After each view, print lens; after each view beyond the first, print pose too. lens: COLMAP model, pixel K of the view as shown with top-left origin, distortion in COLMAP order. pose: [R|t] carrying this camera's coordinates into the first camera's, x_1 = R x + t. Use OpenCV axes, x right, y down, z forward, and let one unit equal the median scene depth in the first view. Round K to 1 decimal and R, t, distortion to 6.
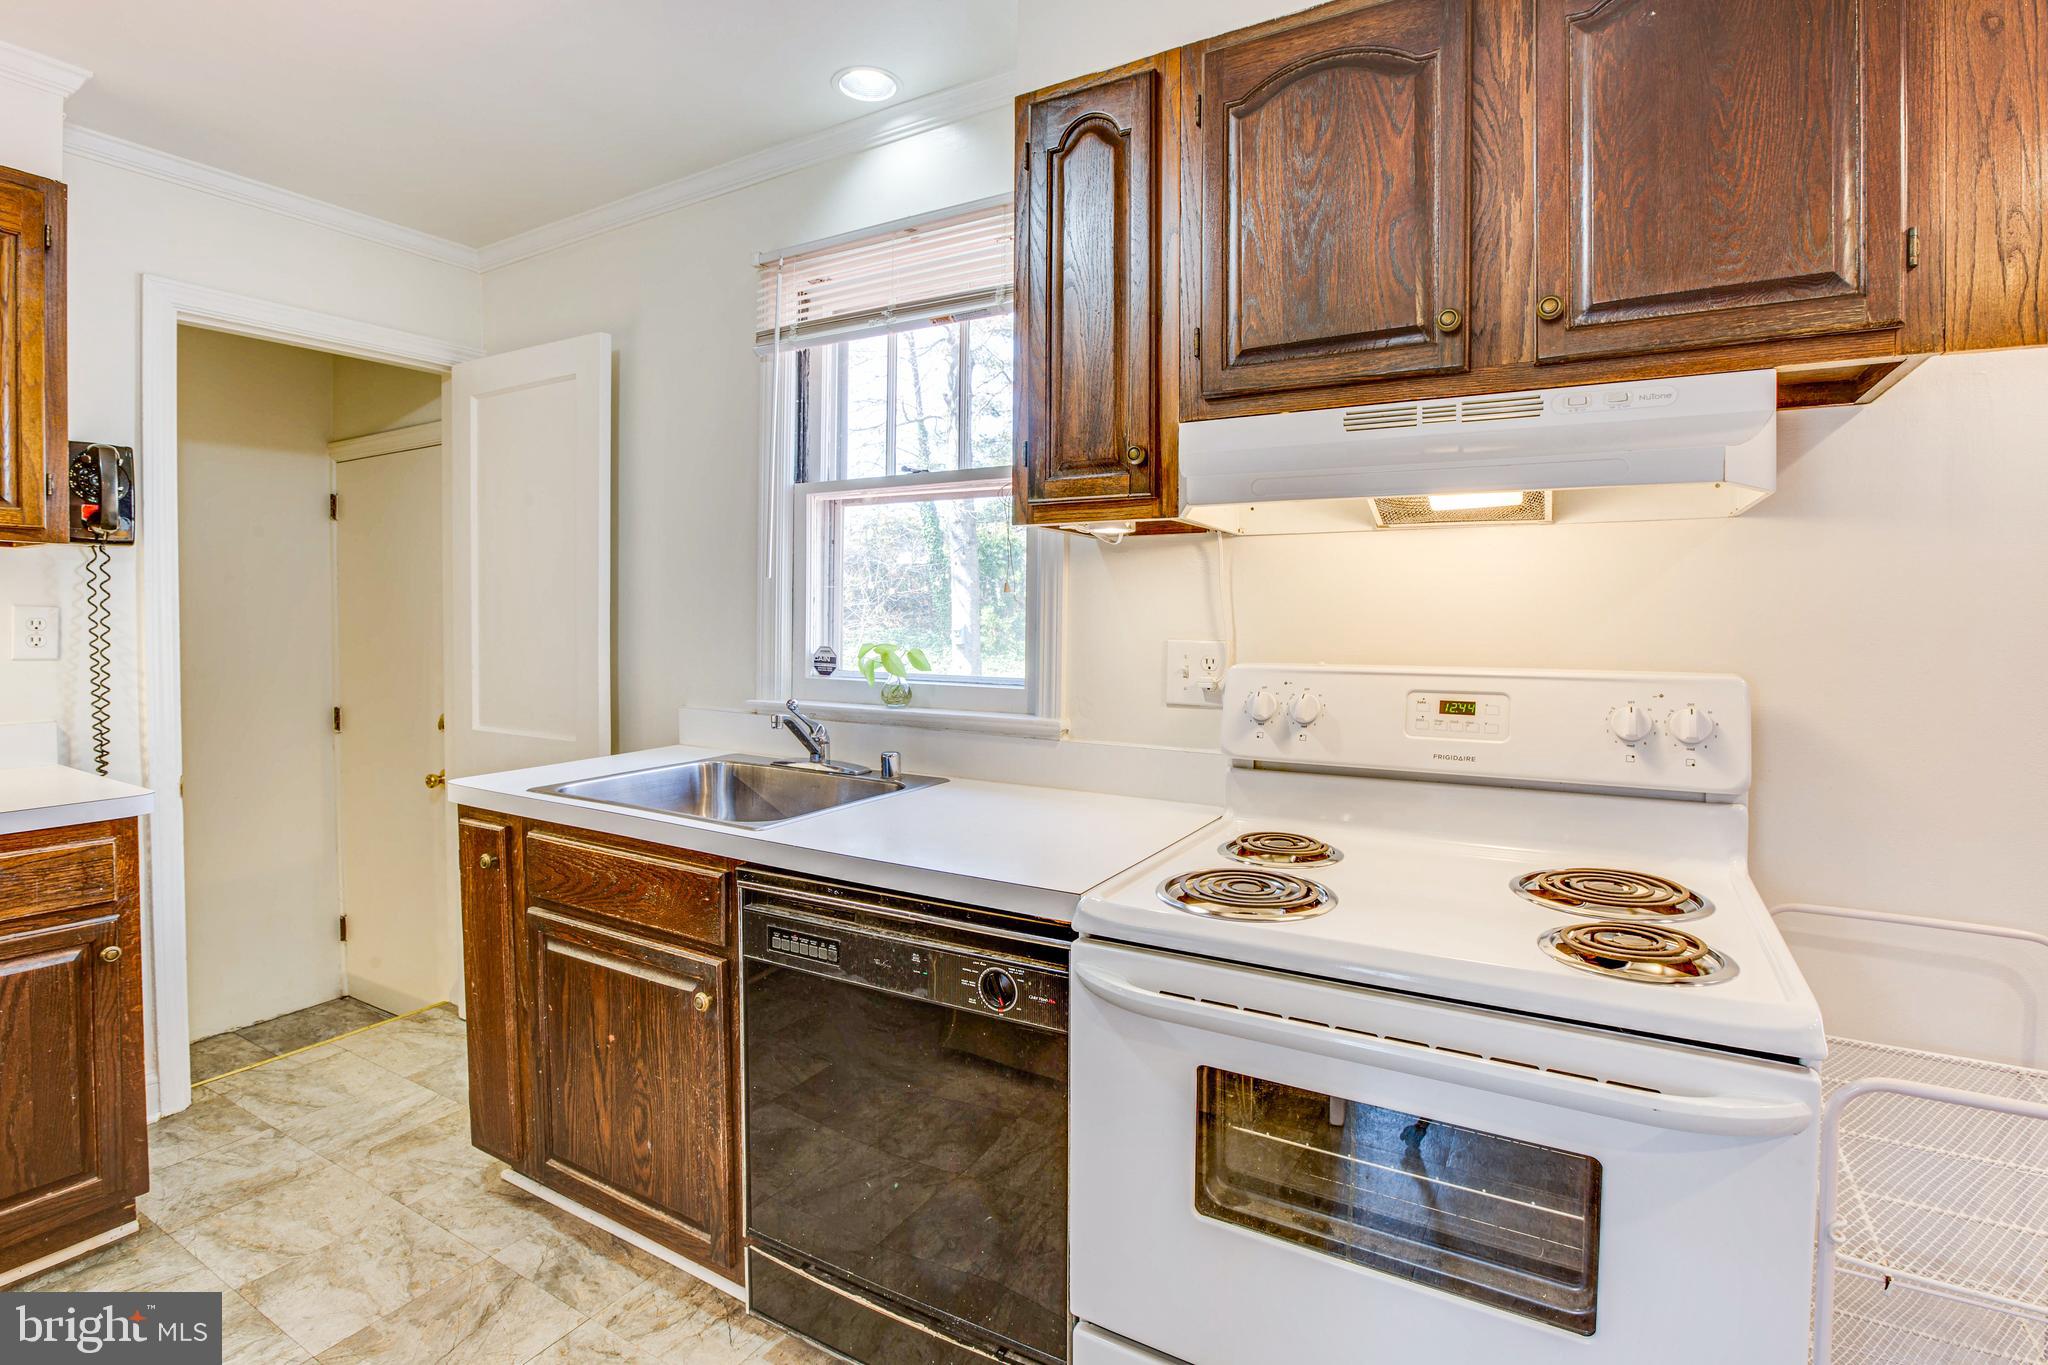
lens RADIAL K [[959.9, 0, 1023.5], [0, 959.9, 637.6], [0, 0, 1]] dist [-0.042646, 0.009417]
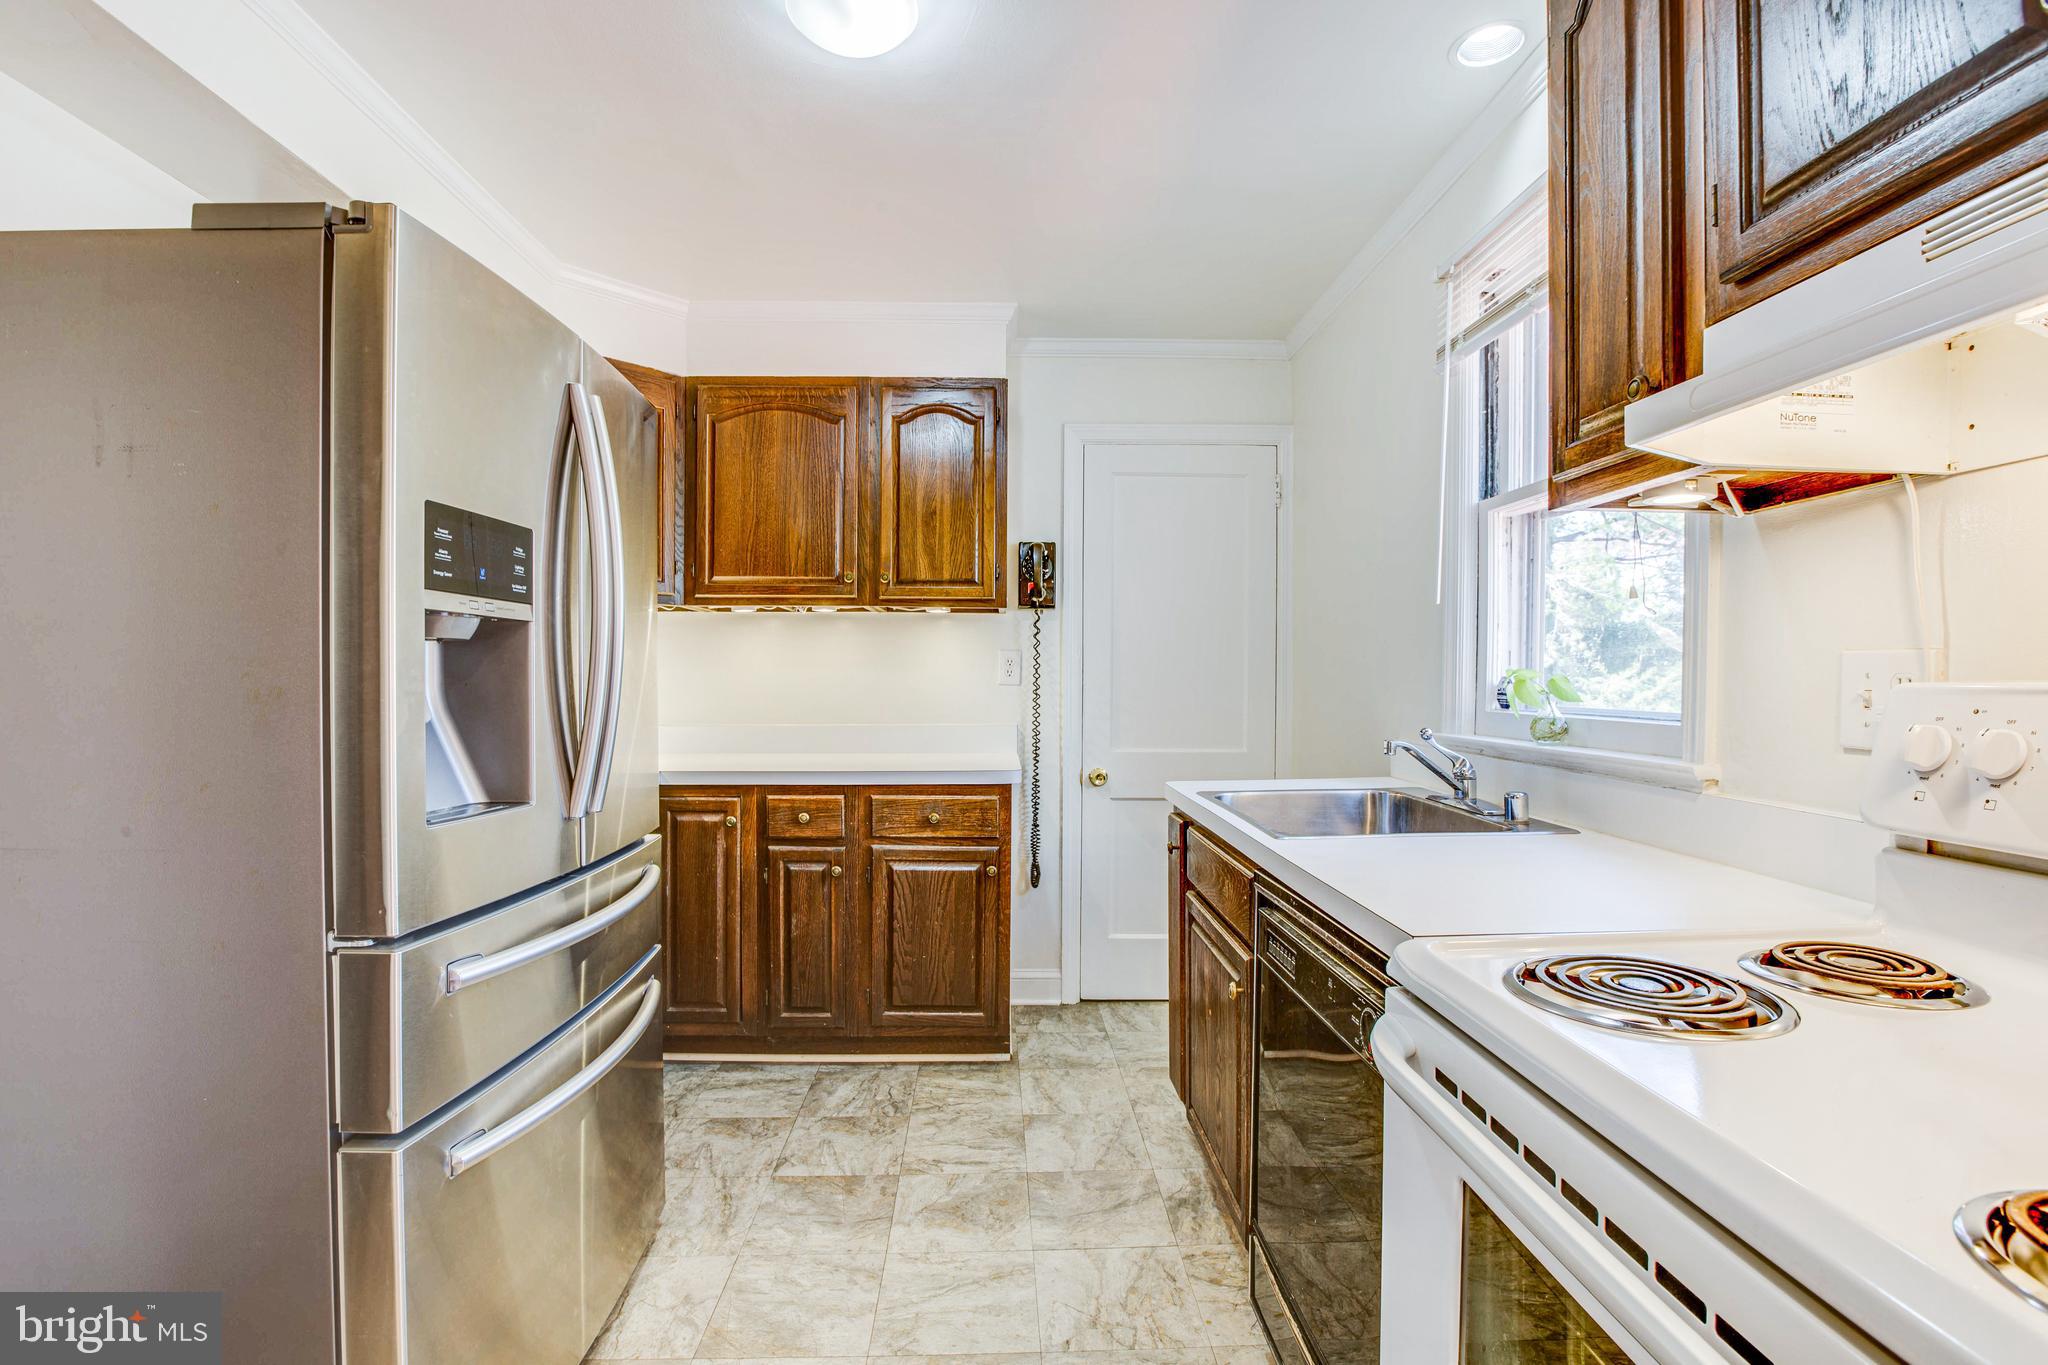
lens RADIAL K [[959.9, 0, 1034.7], [0, 959.9, 686.7], [0, 0, 1]] dist [-0.042646, 0.009417]
pose [[0.545606, 0.007369, -0.838010, 0.386674], [-0.021044, 0.999766, -0.004910, 0.041416], [0.837778, 0.020314, 0.545633, 0.182946]]
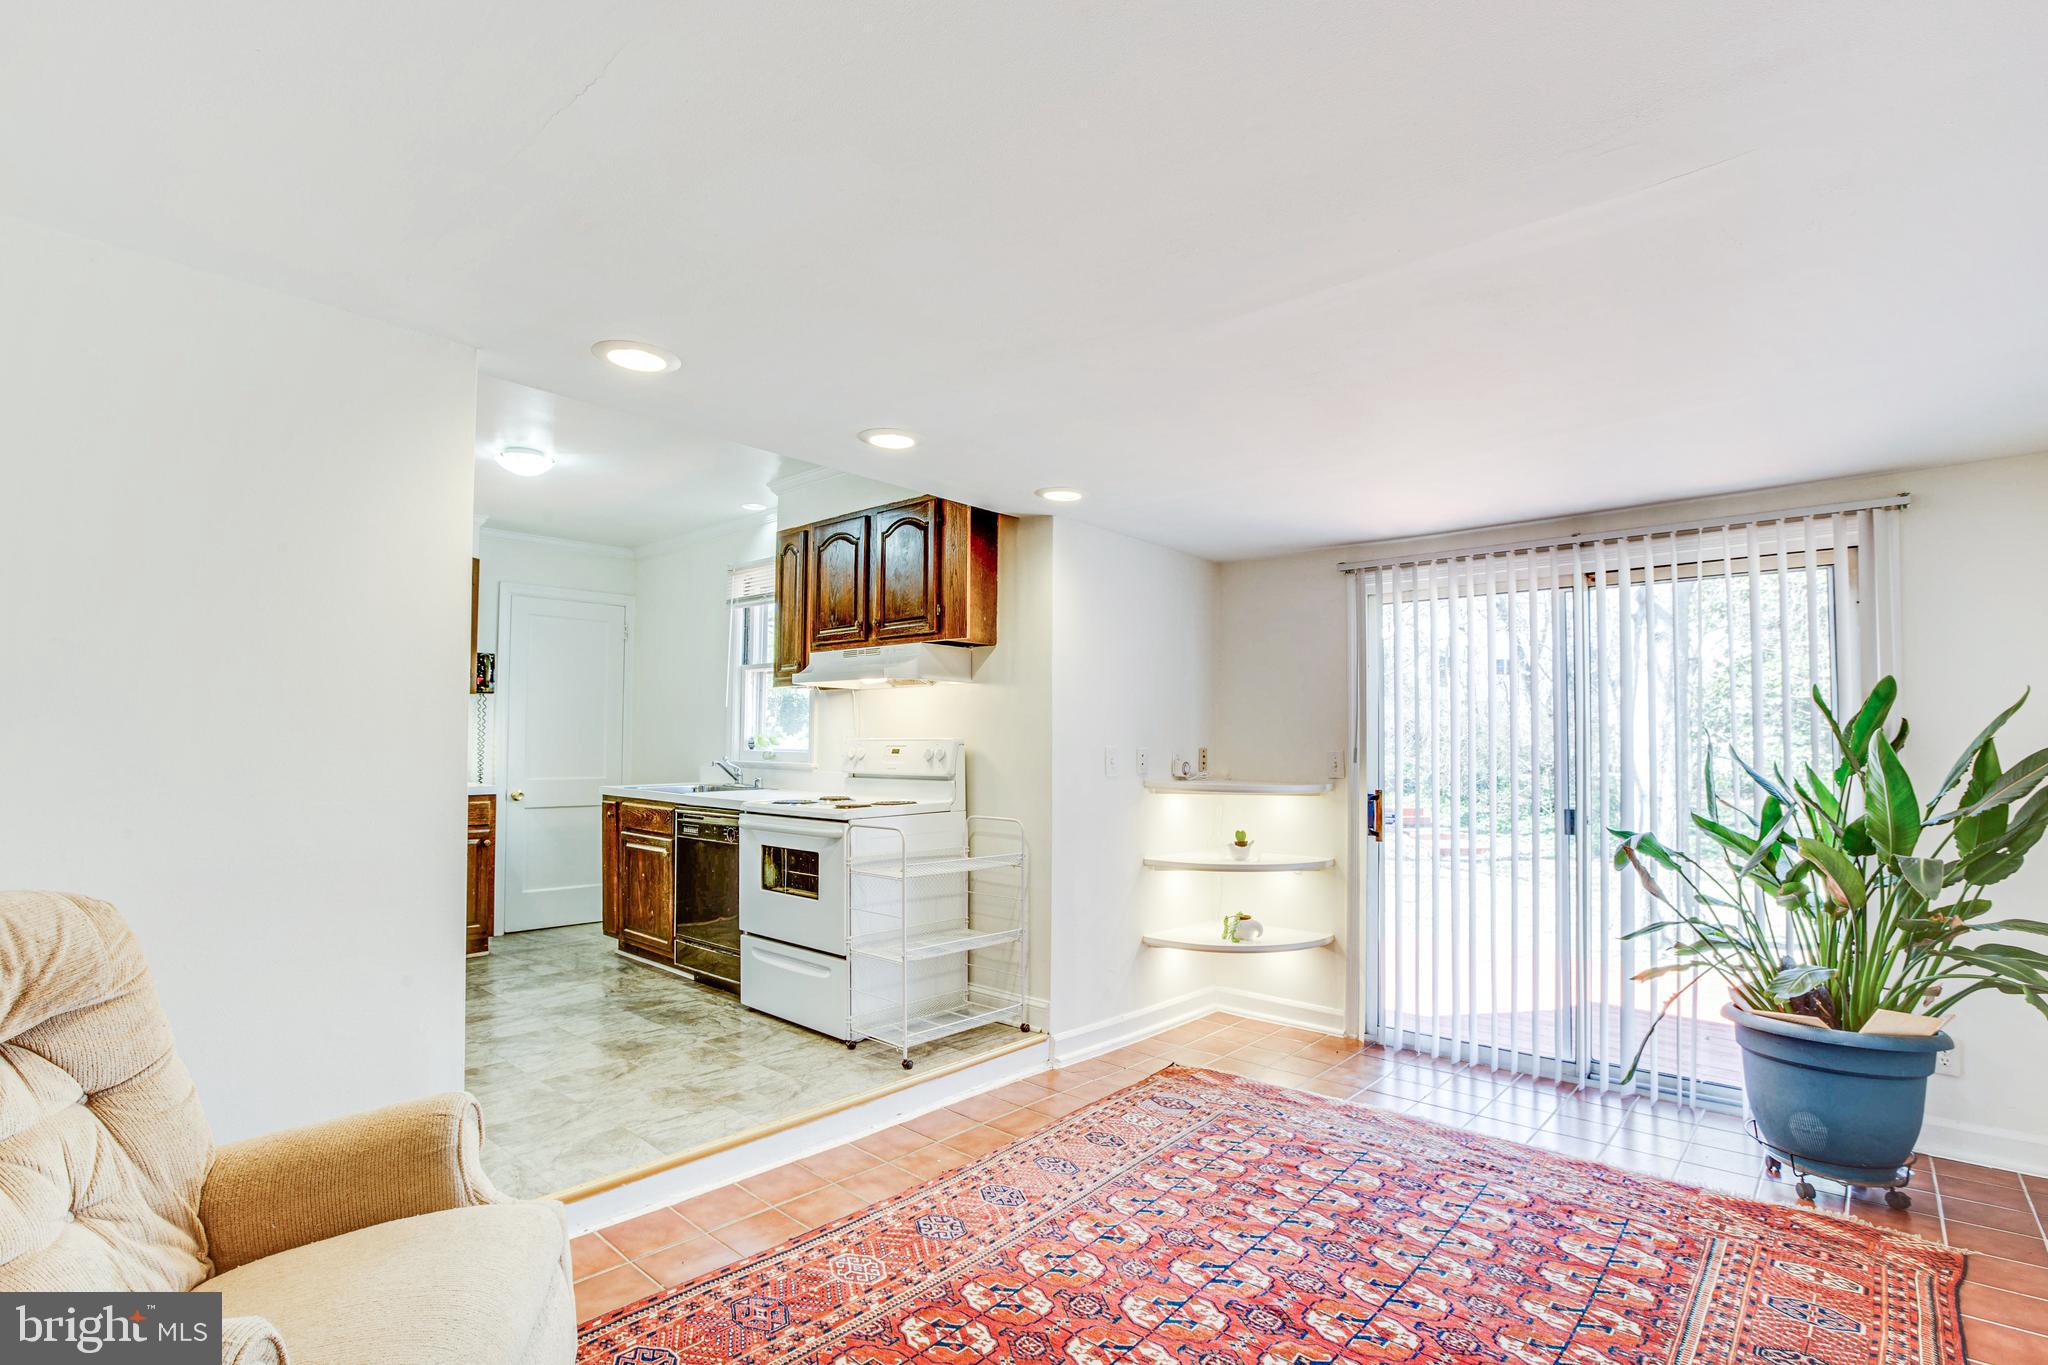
lens RADIAL K [[959.9, 0, 955.8], [0, 959.9, 712.5], [0, 0, 1]] dist [-0.042646, 0.009417]
pose [[0.962743, -0.003537, -0.270396, 1.128107], [-0.011580, 0.998458, -0.054294, 0.090585], [0.270172, 0.055402, 0.961217, -1.367353]]
